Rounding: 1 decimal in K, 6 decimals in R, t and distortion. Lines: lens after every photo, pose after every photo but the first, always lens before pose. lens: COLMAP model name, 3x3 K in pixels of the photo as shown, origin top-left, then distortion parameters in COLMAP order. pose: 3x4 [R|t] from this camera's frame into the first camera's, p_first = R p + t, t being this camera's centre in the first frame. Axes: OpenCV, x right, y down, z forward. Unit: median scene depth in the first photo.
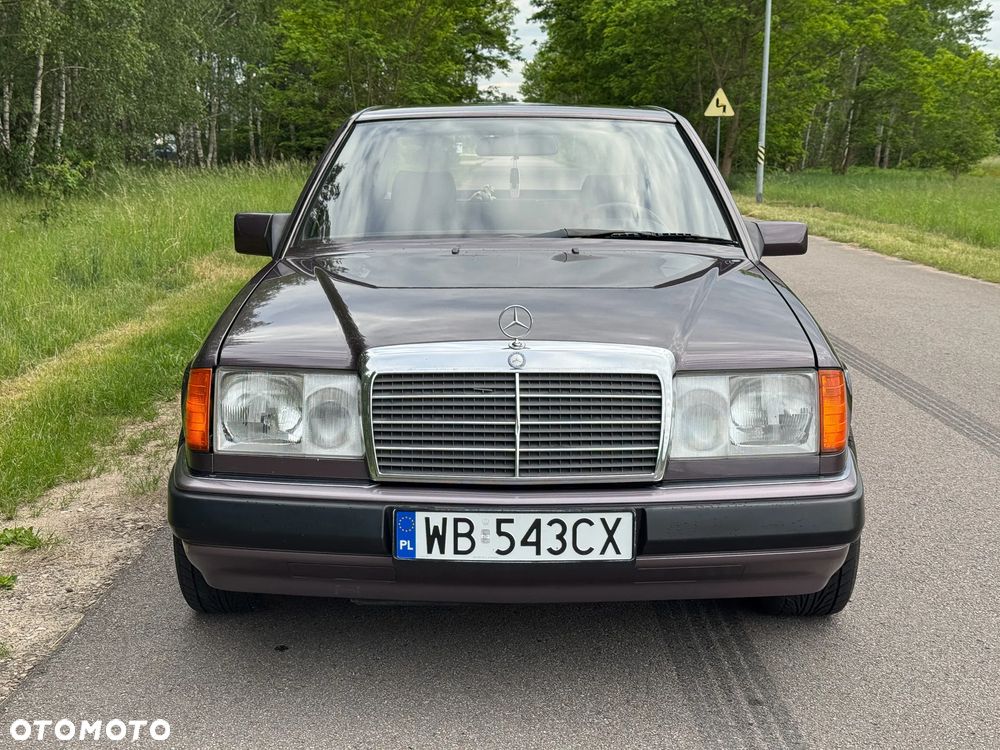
lens RADIAL K [[1410.0, 0, 500.0], [0, 1410.0, 375.0], [0, 0, 1]] dist [0.097980, -0.031732]
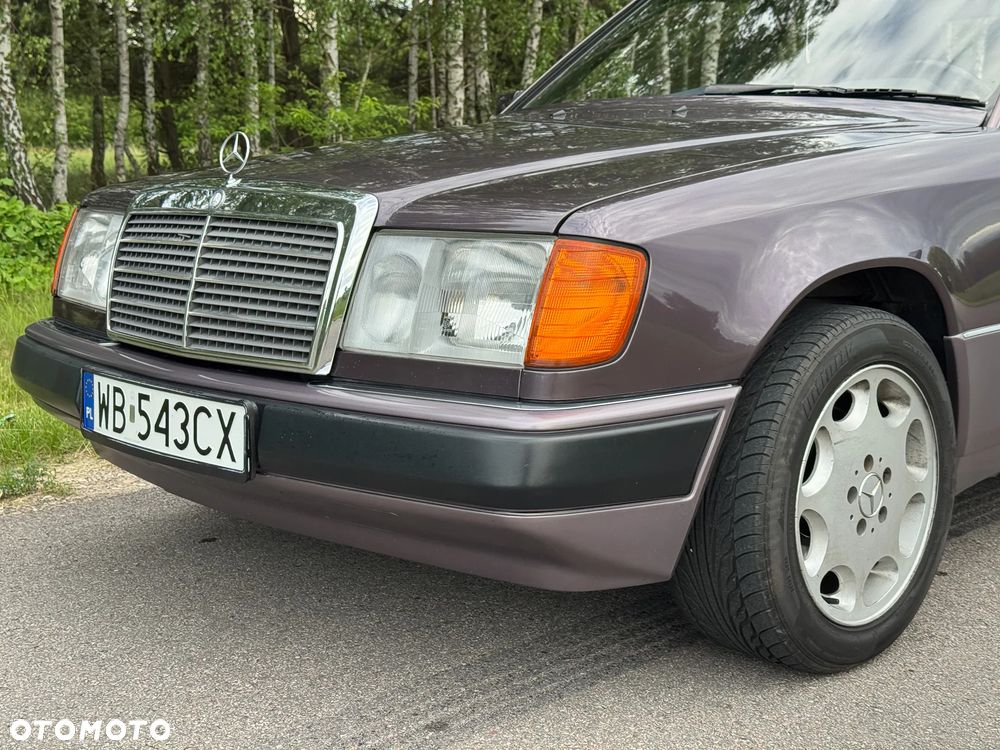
lens RADIAL K [[1410.0, 0, 500.0], [0, 1410.0, 375.0], [0, 0, 1]] dist [0.097980, -0.031732]
pose [[0.710813, 0.109103, -0.694868, 0.655858], [-0.107957, 0.993114, 0.045496, 0.031852], [0.695046, 0.042677, 0.717697, 0.538366]]
